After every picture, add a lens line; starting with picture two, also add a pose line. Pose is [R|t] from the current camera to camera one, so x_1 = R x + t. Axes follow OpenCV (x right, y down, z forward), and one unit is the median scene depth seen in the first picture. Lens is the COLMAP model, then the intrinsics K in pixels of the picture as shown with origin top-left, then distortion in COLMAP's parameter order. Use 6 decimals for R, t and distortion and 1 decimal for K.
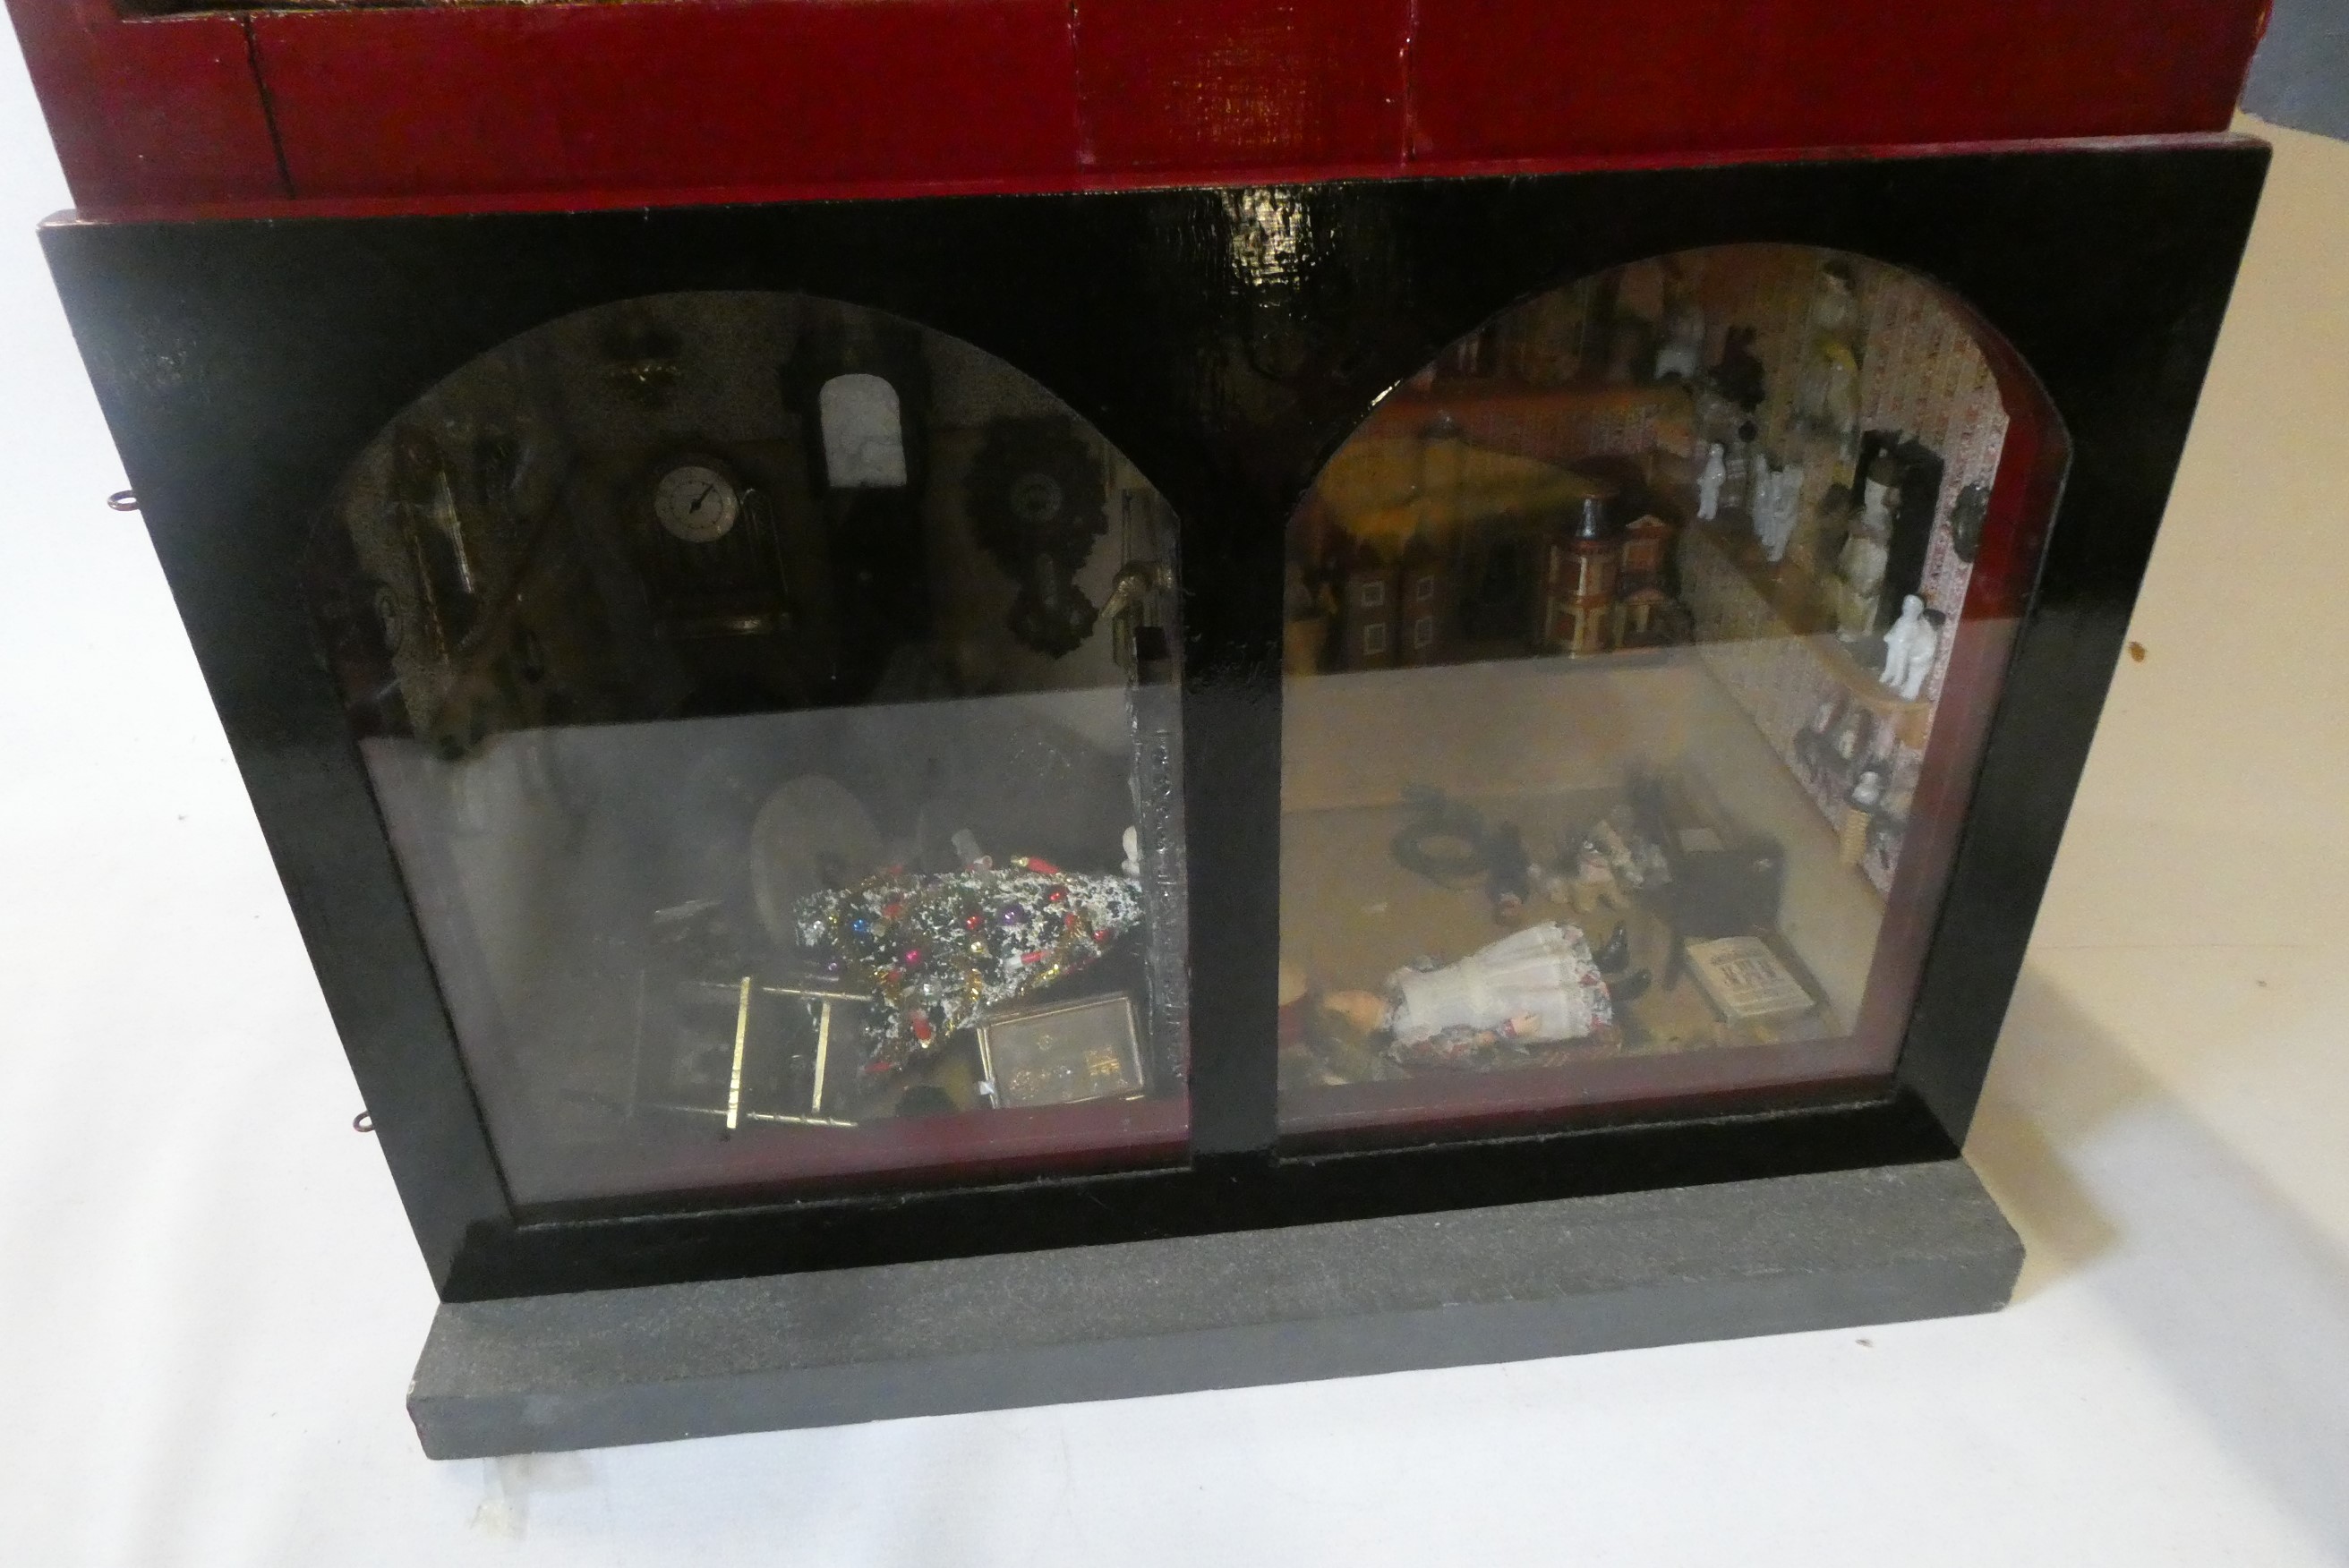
lens RADIAL K [[1669.7, 0, 1181.2], [0, 1669.7, 783.9], [0, 0, 1]] dist [0.004508, -0.012021]
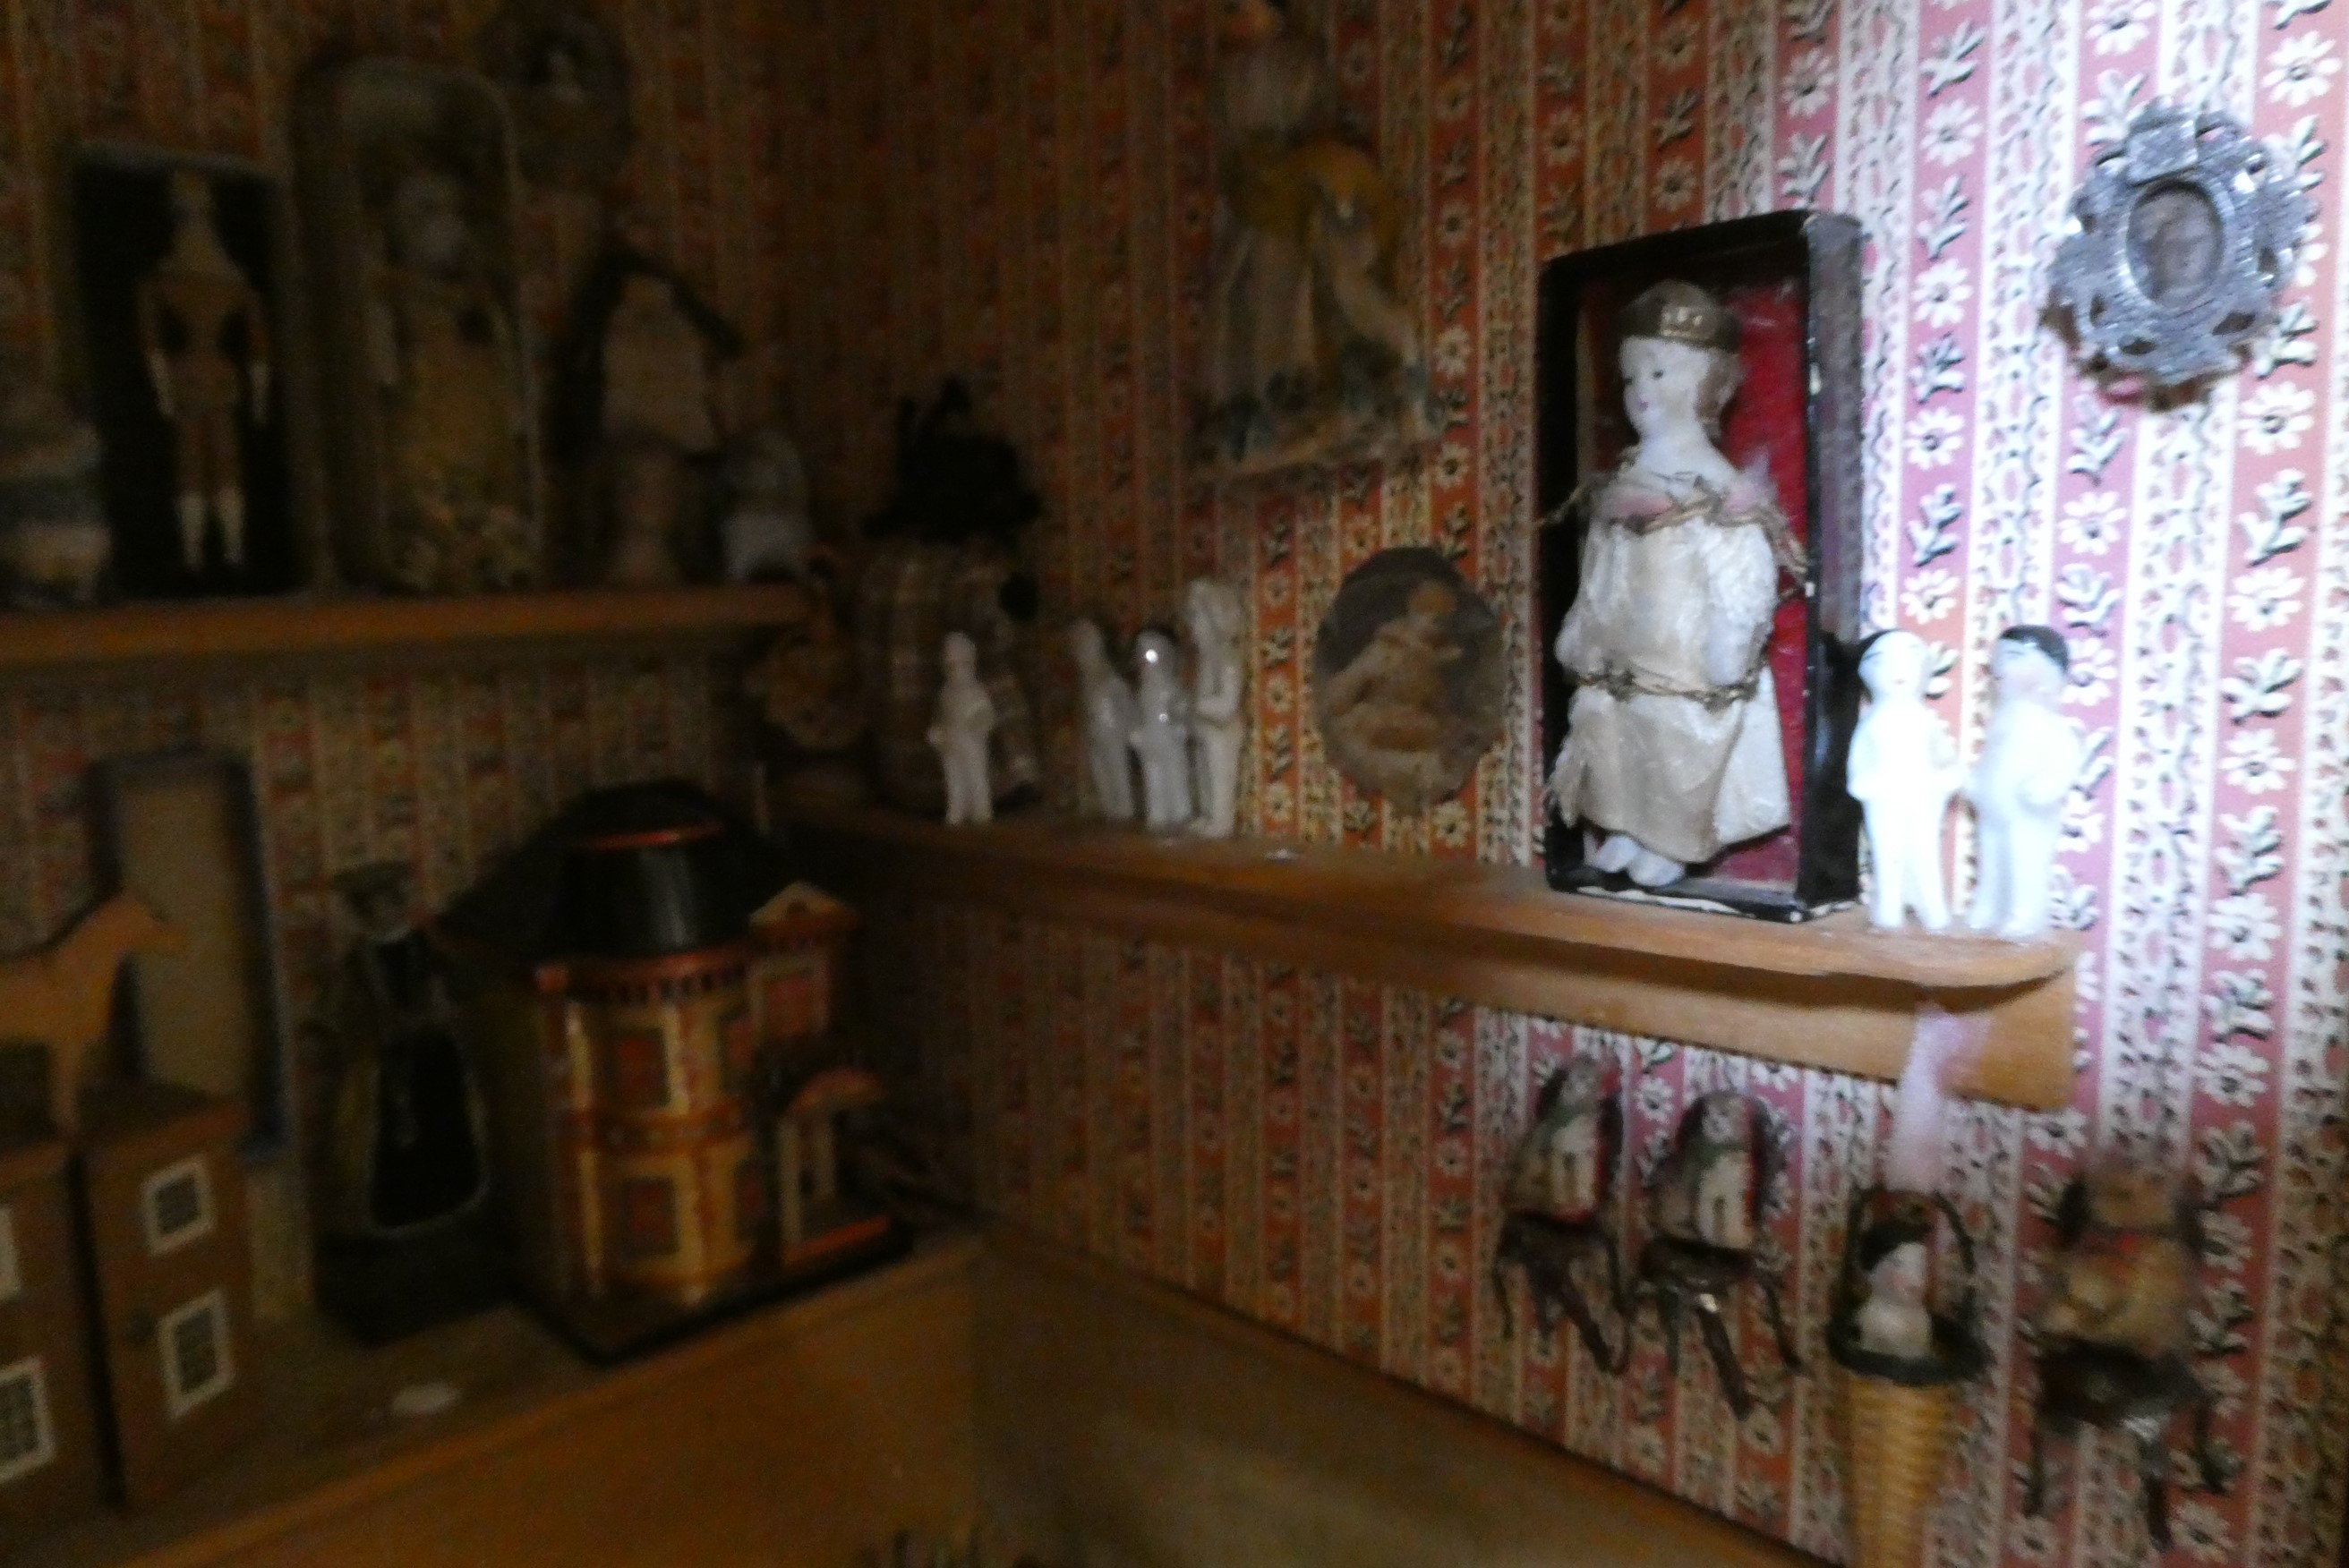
lens RADIAL K [[1669.7, 0, 1185.6], [0, 1669.7, 787.8], [0, 0, 1]] dist [0.004508, -0.012021]
pose [[0.764983, -0.065659, 0.640695, 0.102303], [0.339411, 0.886540, -0.314400, -0.025823], [-0.547358, 0.457969, 0.700473, 0.696289]]
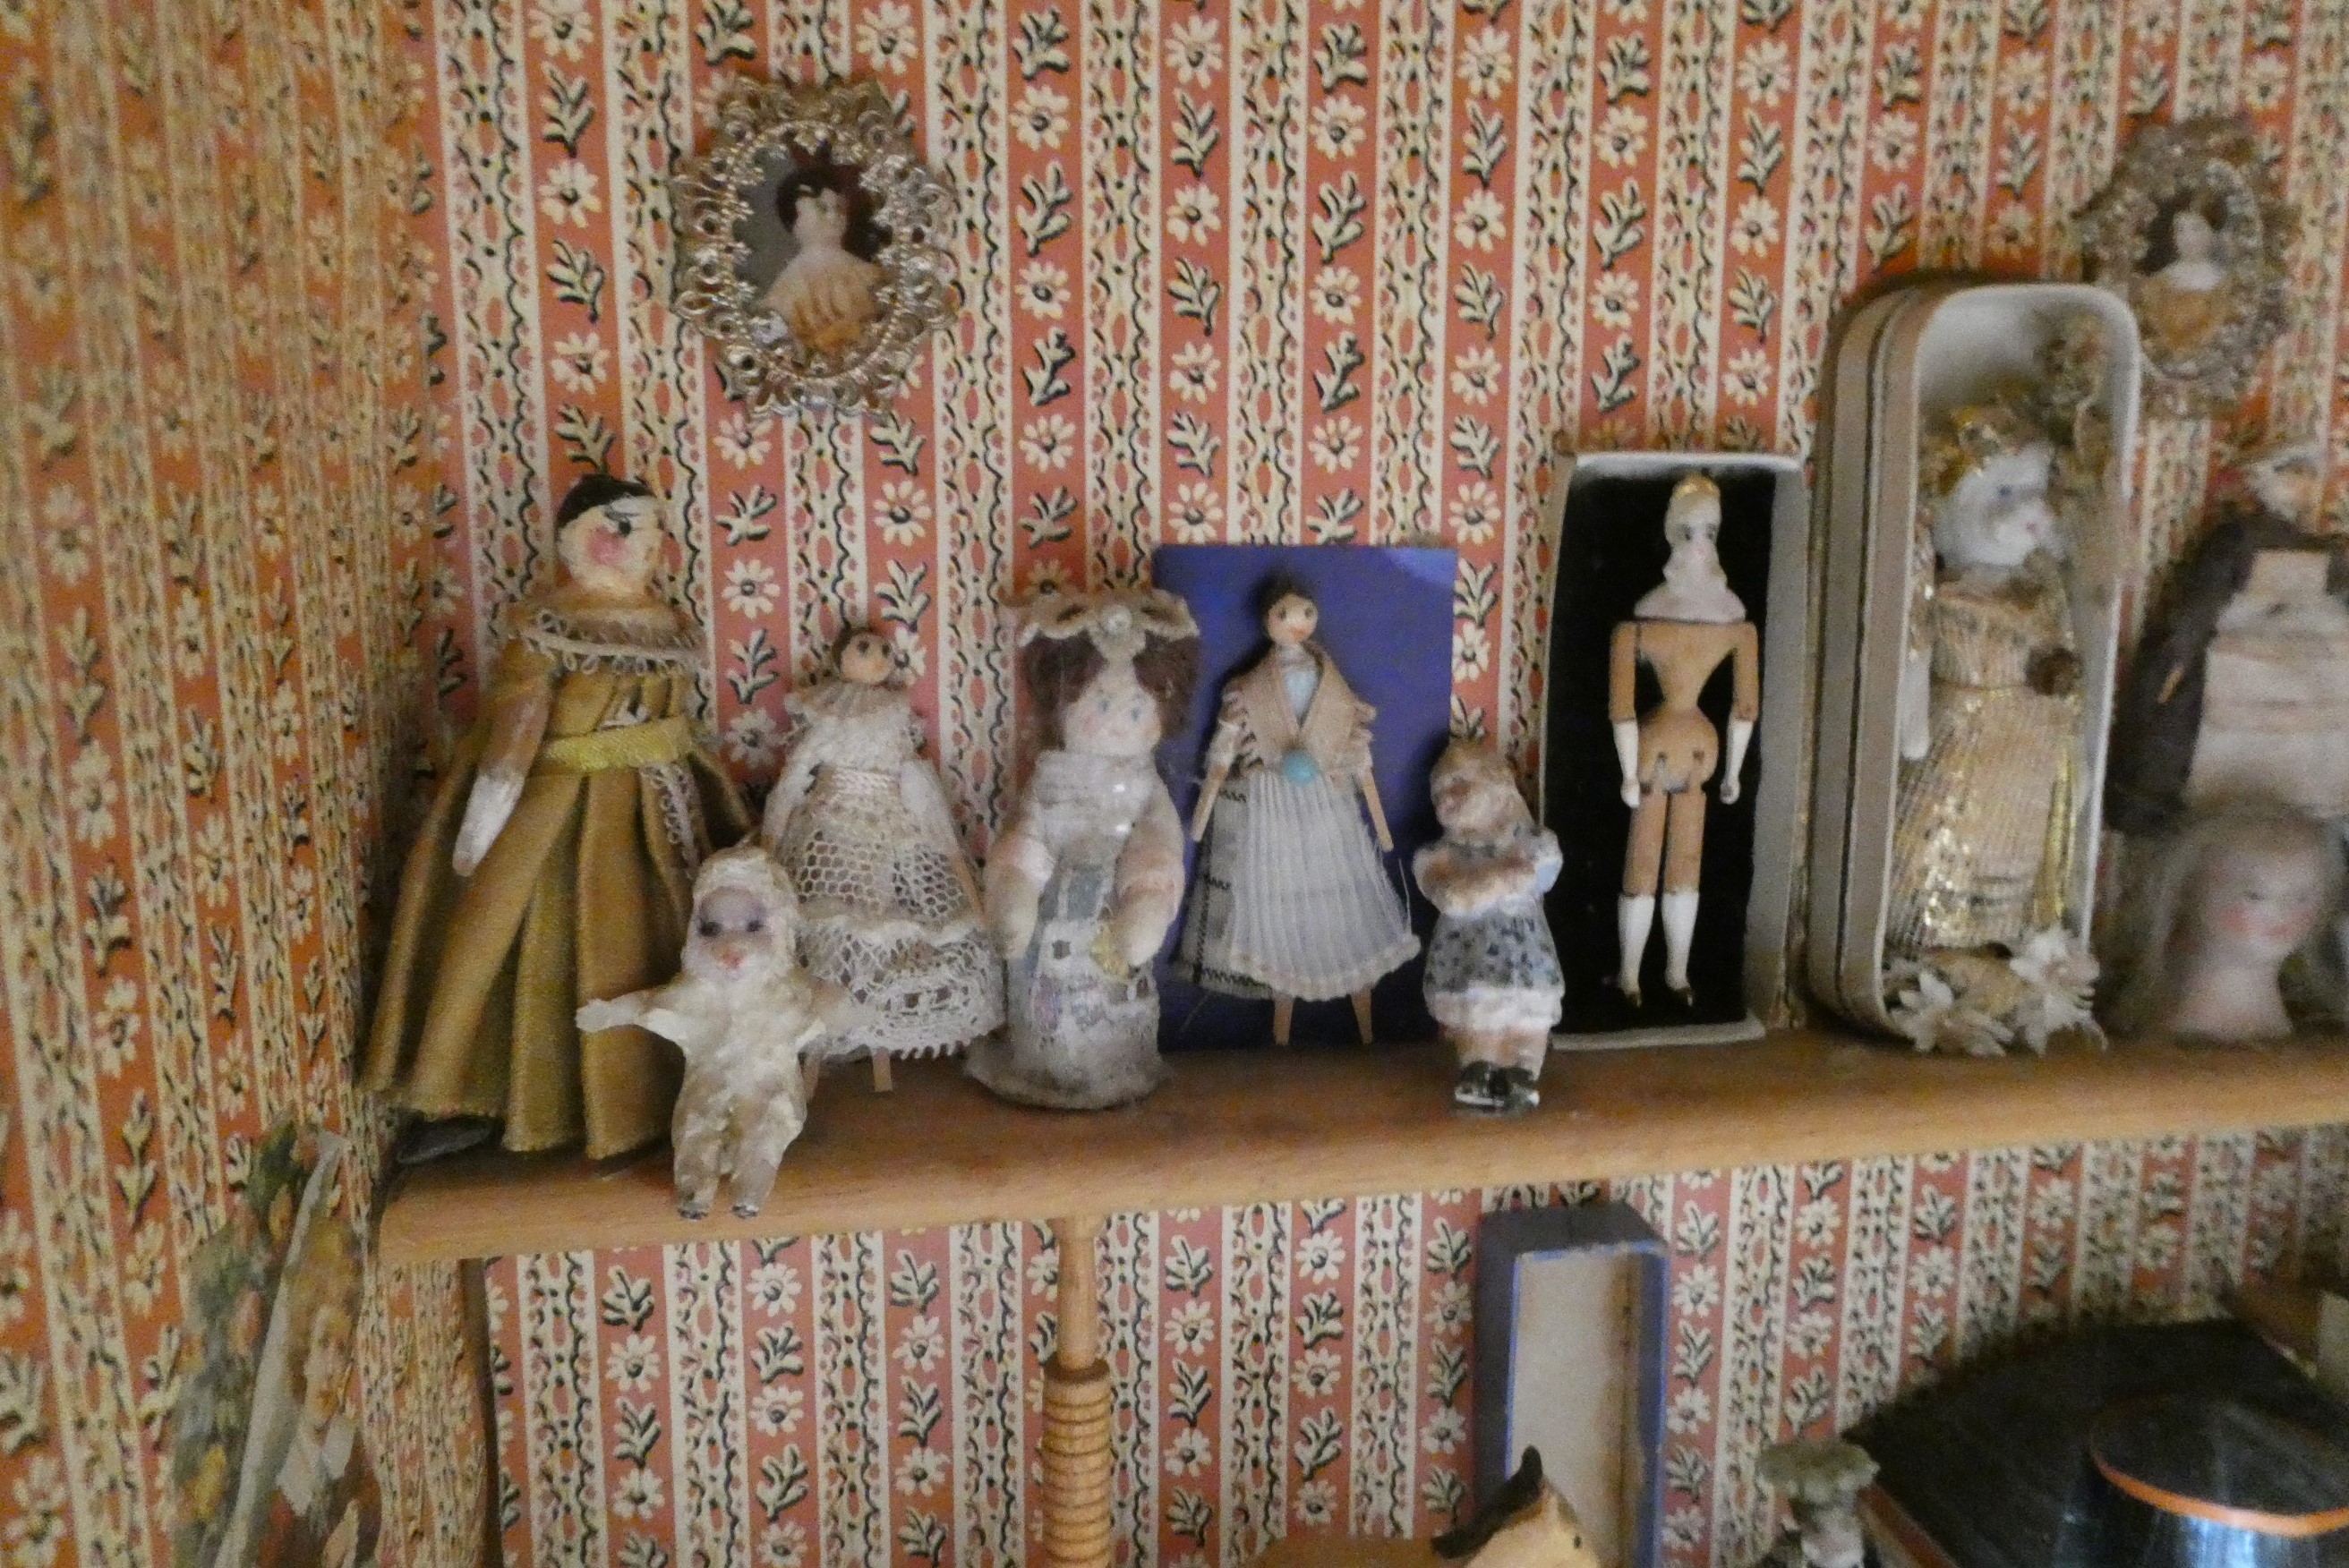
lens RADIAL K [[1669.7, 0, 1179.8], [0, 1669.7, 786.0], [0, 0, 1]] dist [0.004508, -0.012021]
pose [[0.998130, 0.028843, 0.053889, 0.082658], [-0.005451, 0.920150, -0.391529, -0.178937], [-0.060879, 0.390503, 0.918587, 0.784558]]
